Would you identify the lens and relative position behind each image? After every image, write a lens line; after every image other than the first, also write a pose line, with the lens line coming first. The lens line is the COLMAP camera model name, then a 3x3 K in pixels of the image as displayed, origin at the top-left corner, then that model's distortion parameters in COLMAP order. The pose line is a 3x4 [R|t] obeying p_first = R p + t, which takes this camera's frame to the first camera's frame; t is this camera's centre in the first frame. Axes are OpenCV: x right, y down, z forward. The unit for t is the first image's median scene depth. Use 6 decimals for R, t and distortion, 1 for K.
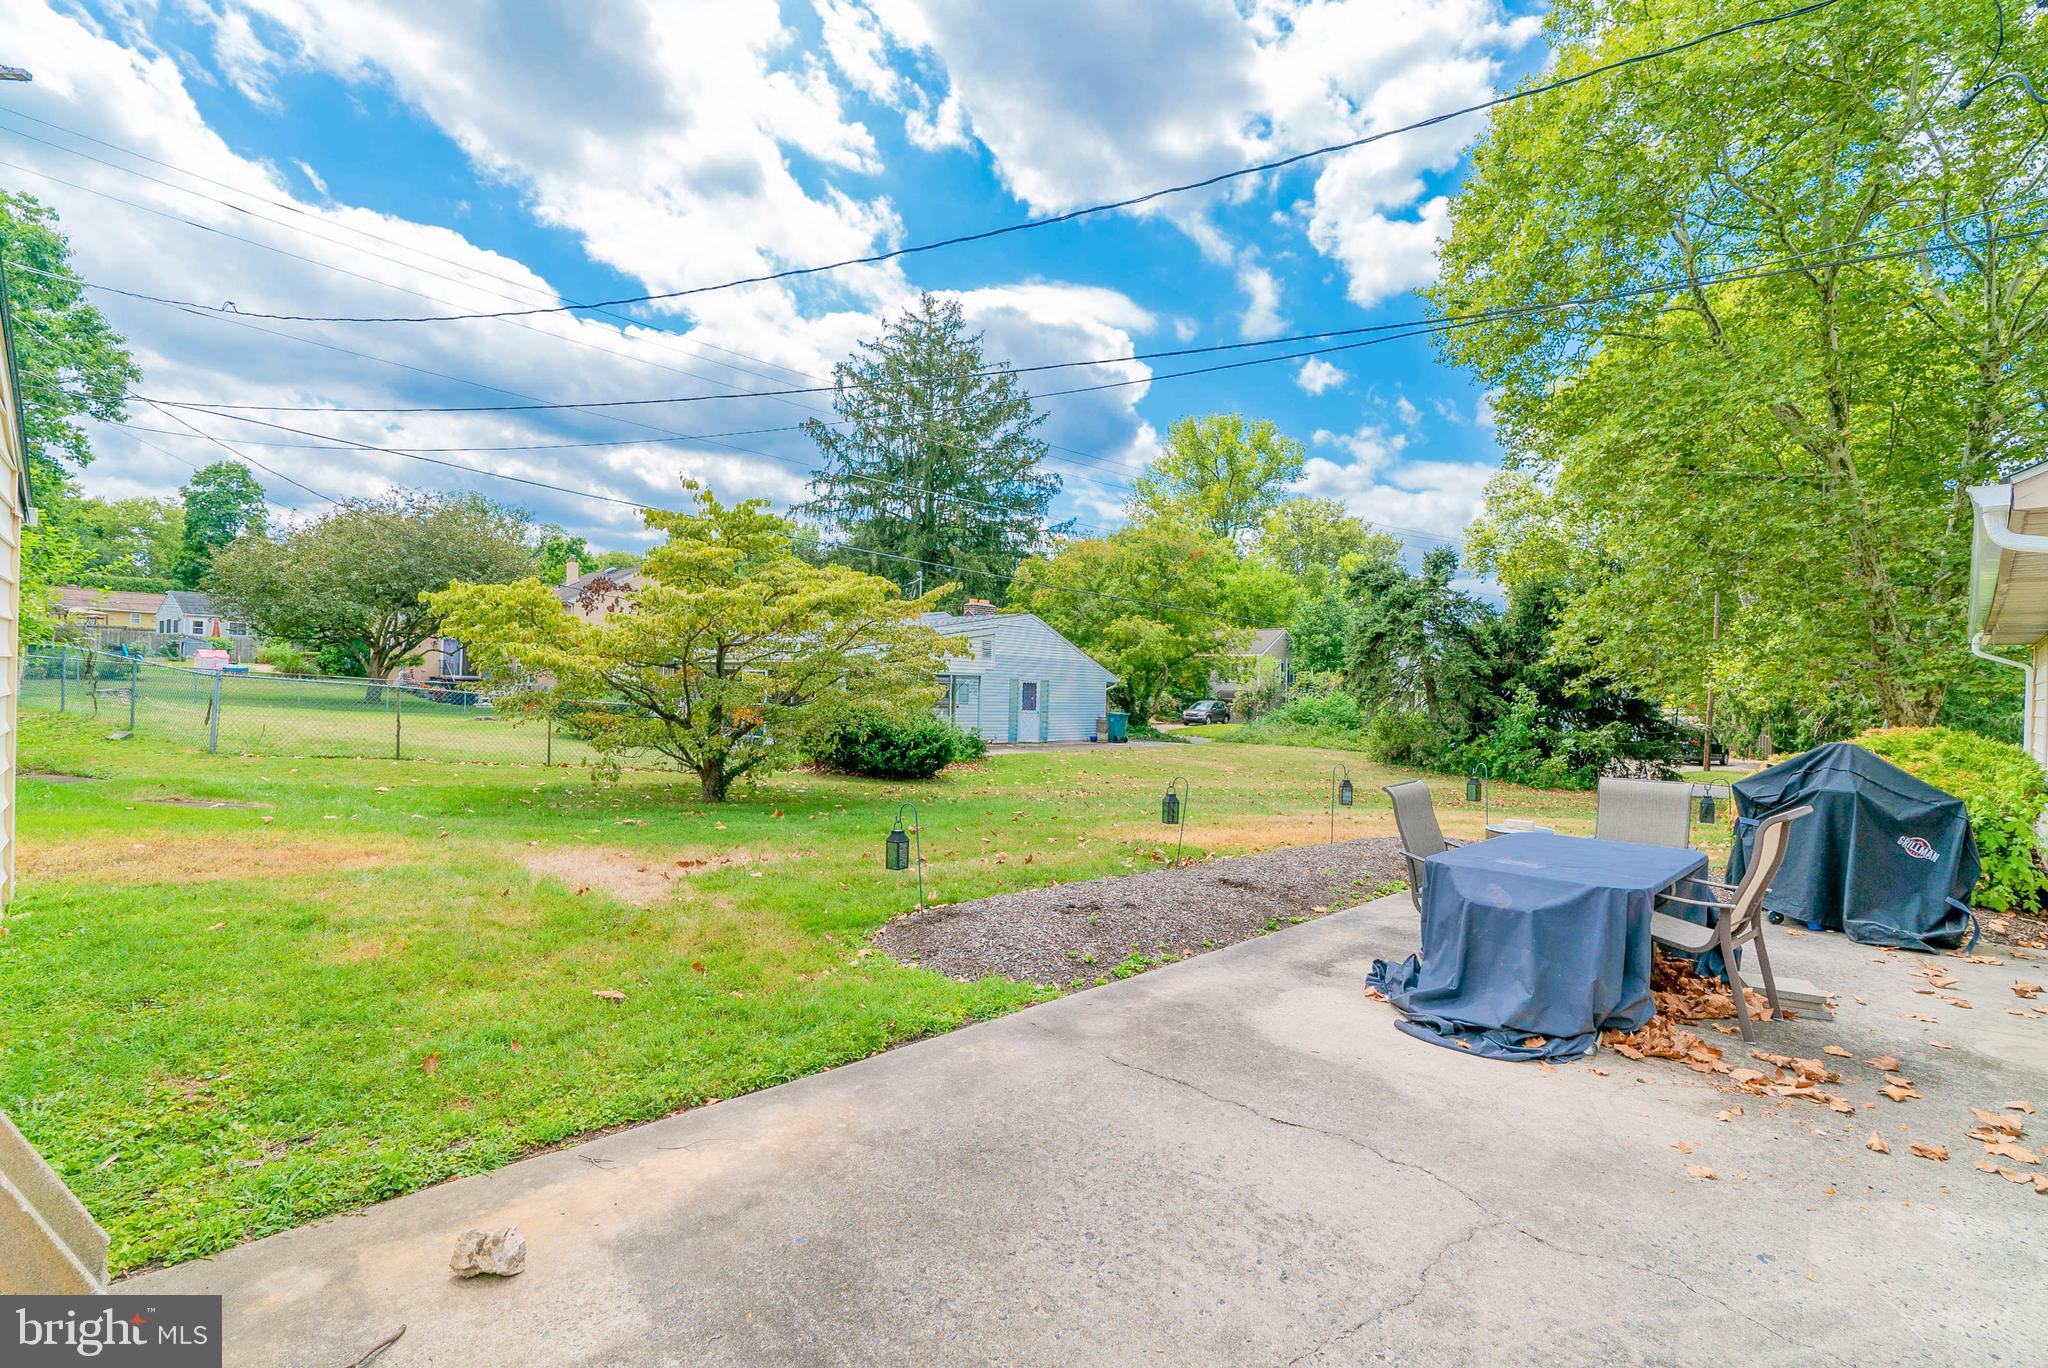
lens RADIAL K [[927.4, 0, 1032.2], [0, 927.4, 678.5], [0, 0, 1]] dist [-0.013063, 0.004723]
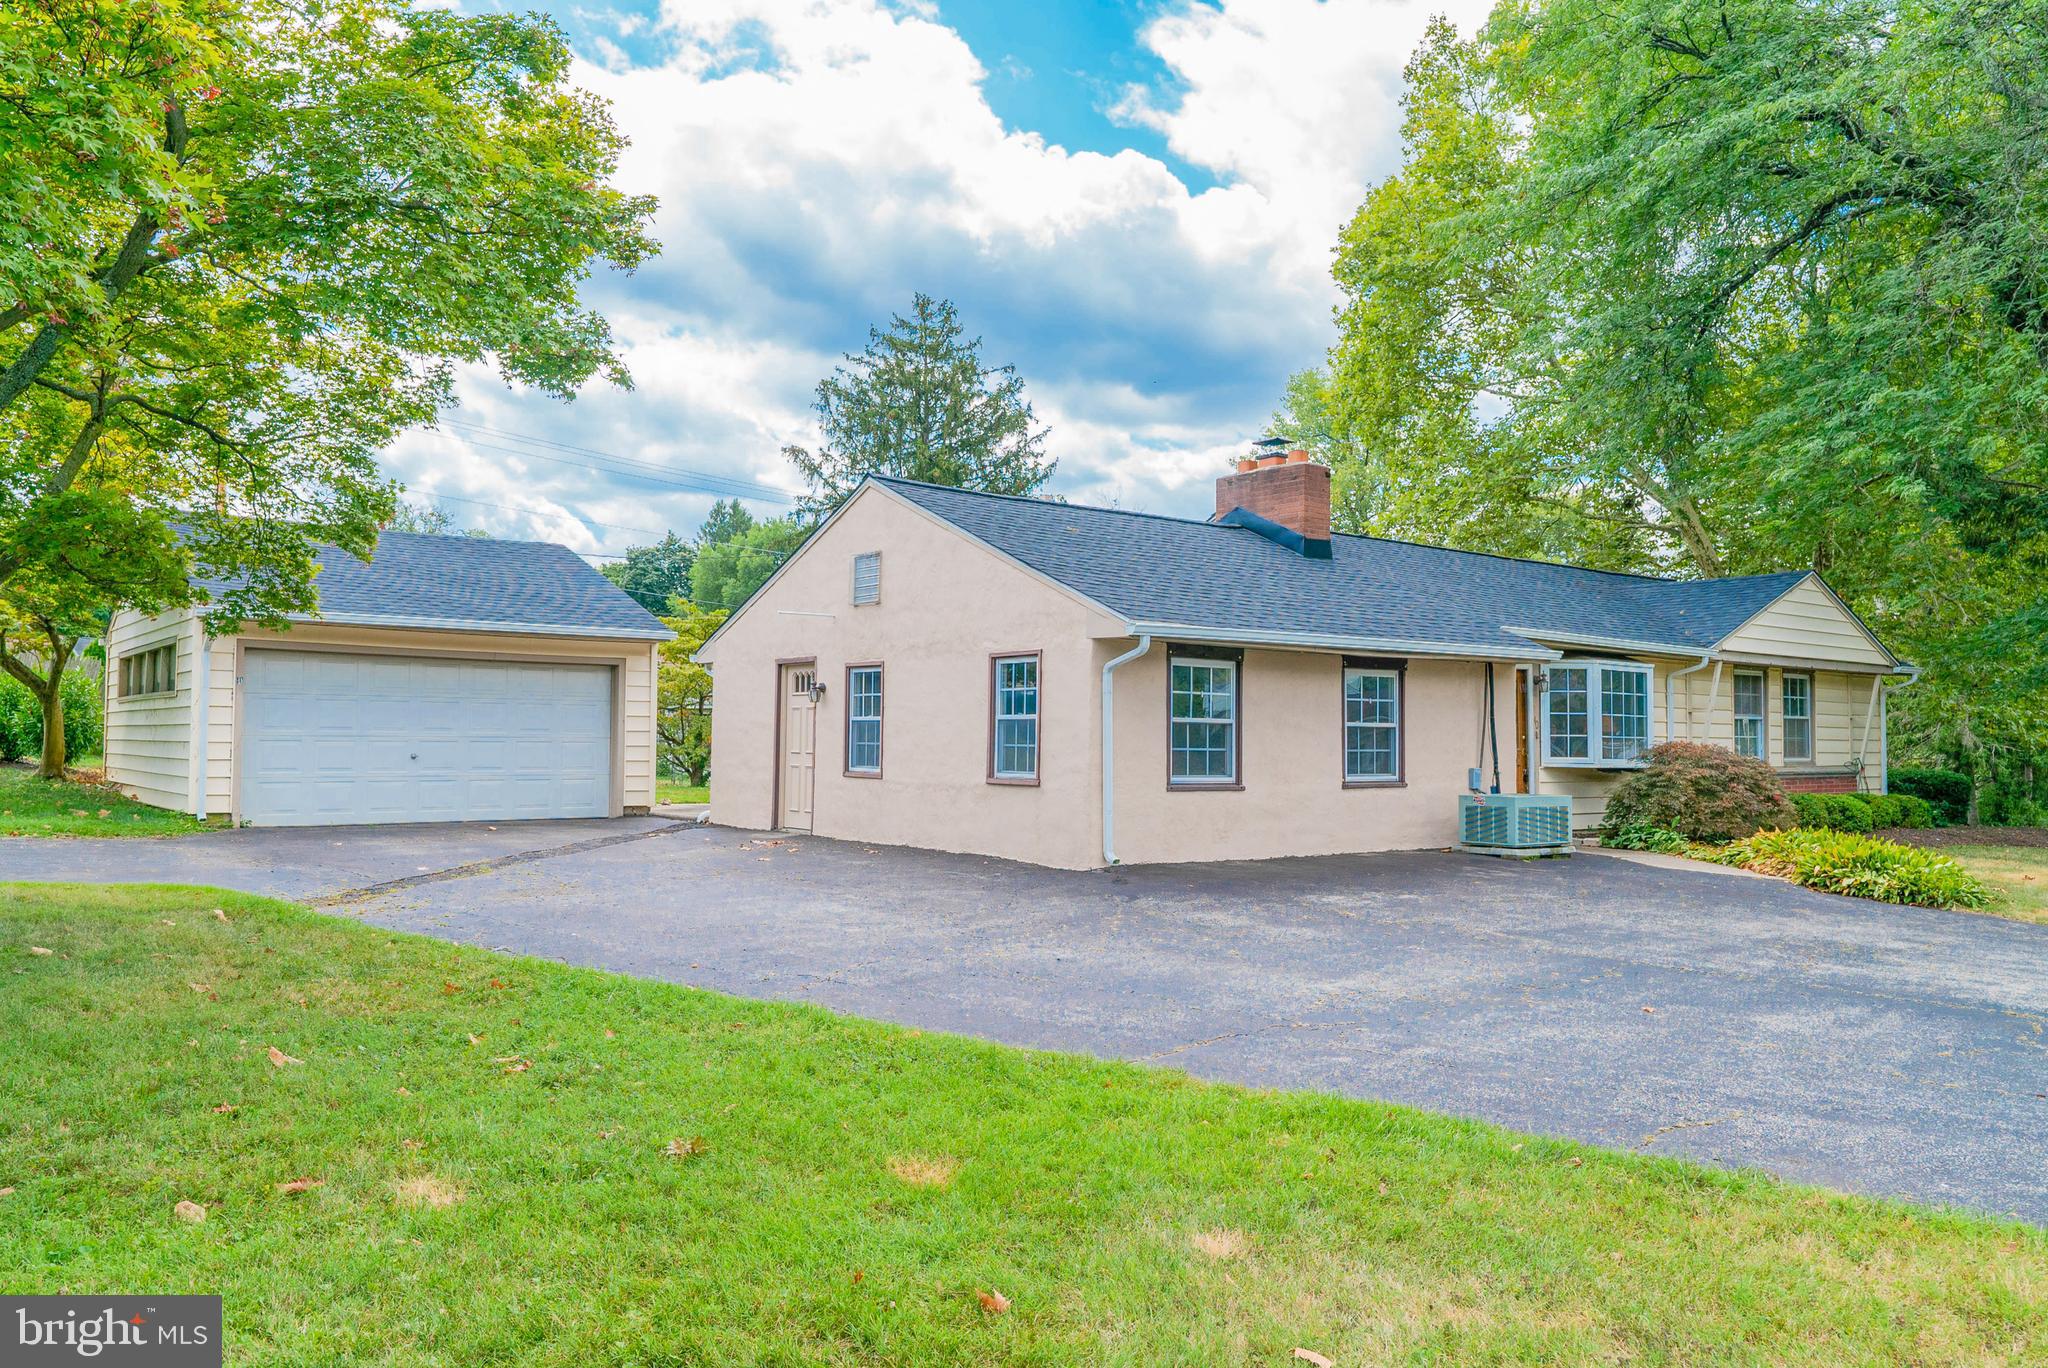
lens RADIAL K [[1510.5, 0, 1024.0], [0, 1510.5, 684.0], [0, 0, 1]] dist [-0.003488, -0.000661]
pose [[0.993568, -0.015267, -0.112202, 0.172472], [0.011722, 0.999413, -0.032188, 0.011228], [0.112627, 0.030665, 0.993164, -0.516500]]
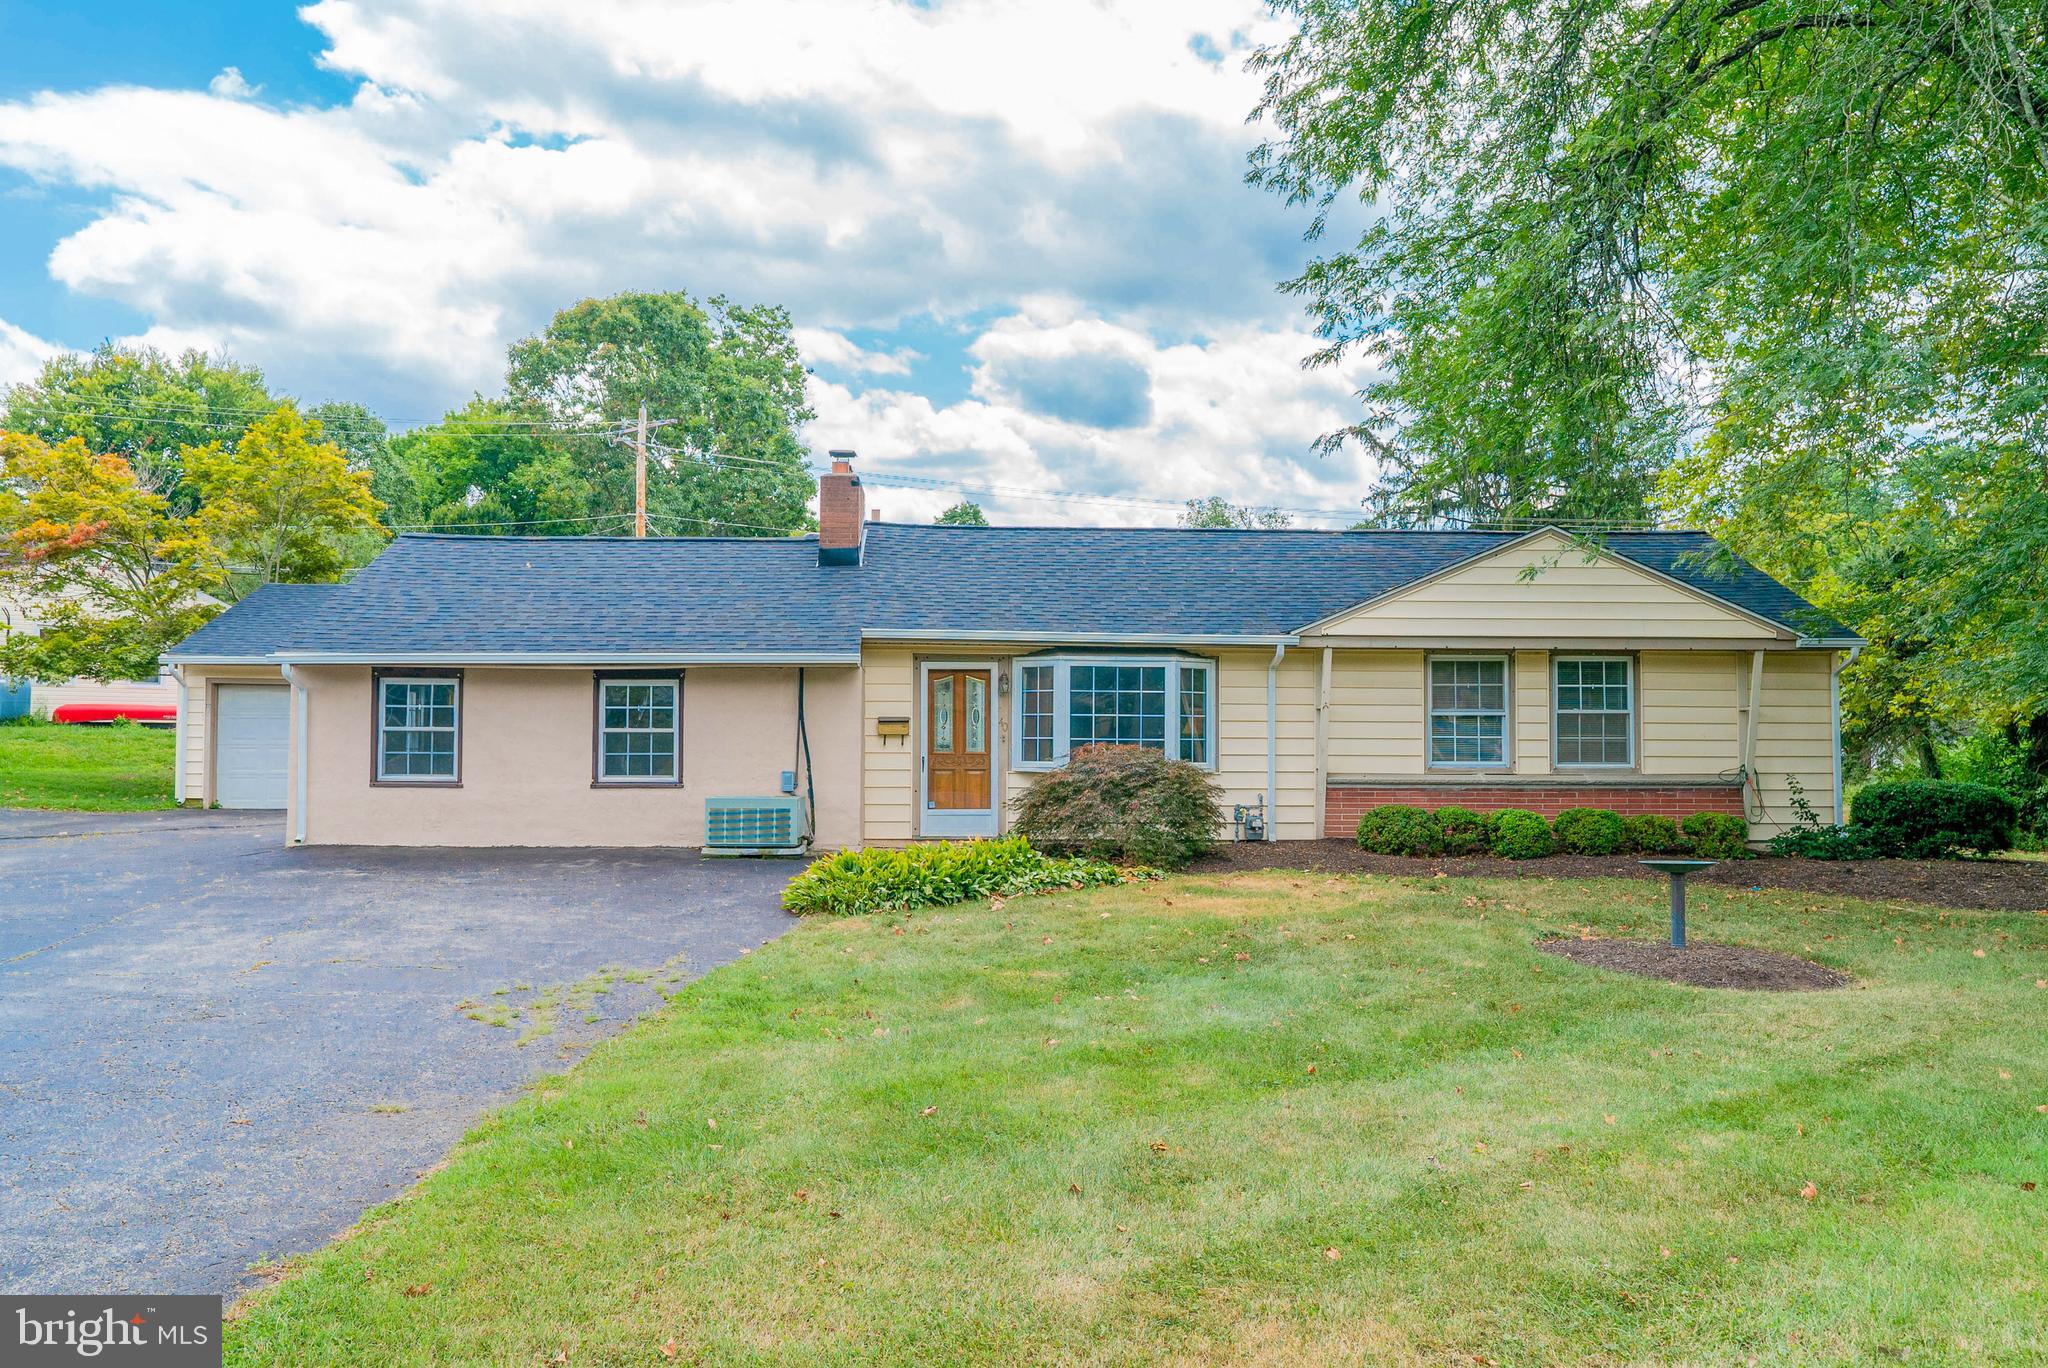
lens RADIAL K [[1679.1, 0, 1024.0], [0, 1679.1, 684.0], [0, 0, 1]] dist [0.003698, 0.000455]
pose [[0.731542, -0.040488, -0.680594, 0.643415], [0.016753, 0.999001, -0.041423, 0.018979], [0.681591, 0.018901, 0.731489, -0.385750]]
